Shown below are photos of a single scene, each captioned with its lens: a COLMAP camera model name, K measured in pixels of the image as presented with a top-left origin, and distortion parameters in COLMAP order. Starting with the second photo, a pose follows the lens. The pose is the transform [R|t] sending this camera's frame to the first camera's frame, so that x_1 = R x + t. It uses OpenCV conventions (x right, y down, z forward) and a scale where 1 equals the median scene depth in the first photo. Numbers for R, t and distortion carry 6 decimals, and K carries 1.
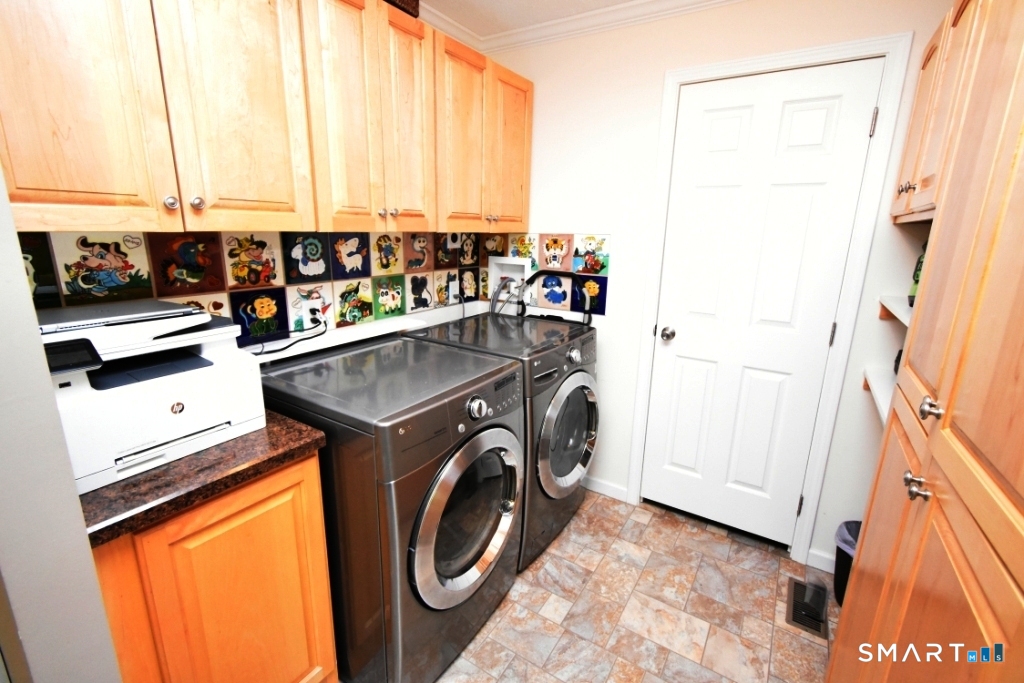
lens RADIAL K [[451.5, 0, 512.9], [0, 451.5, 337.3], [0, 0, 1]] dist [-0.000556, 0.000089]
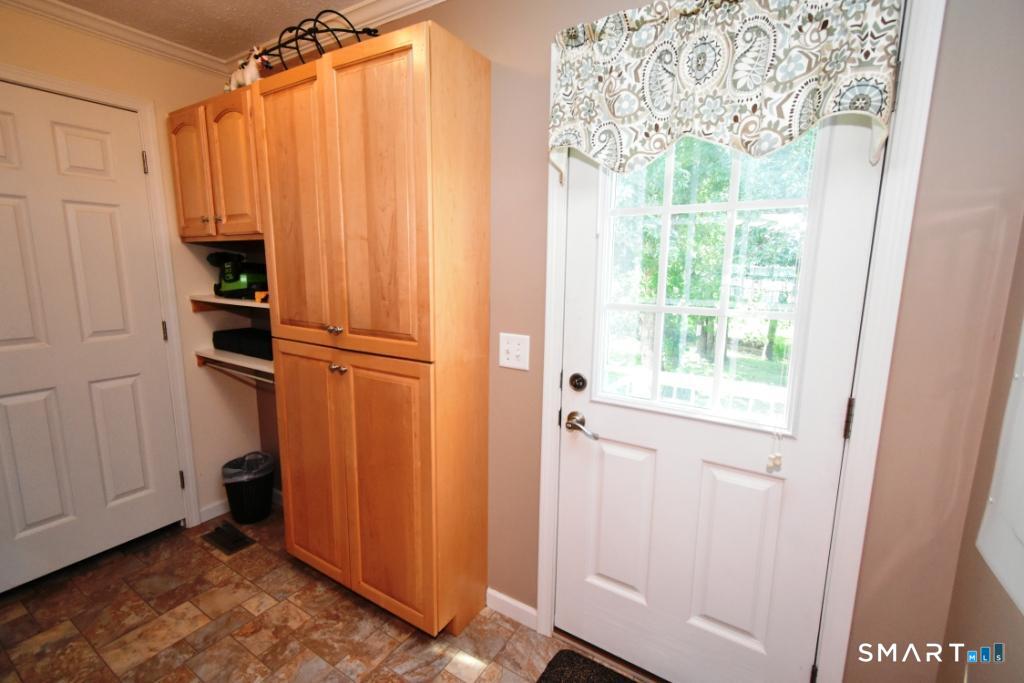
lens RADIAL K [[451.5, 0, 512.9], [0, 451.5, 337.3], [0, 0, 1]] dist [-0.000556, 0.000089]
pose [[-0.008873, -0.179591, 0.983701, -0.503028], [0.226826, 0.957736, 0.176897, 0.008124], [-0.973895, 0.224699, 0.032238, 0.053295]]
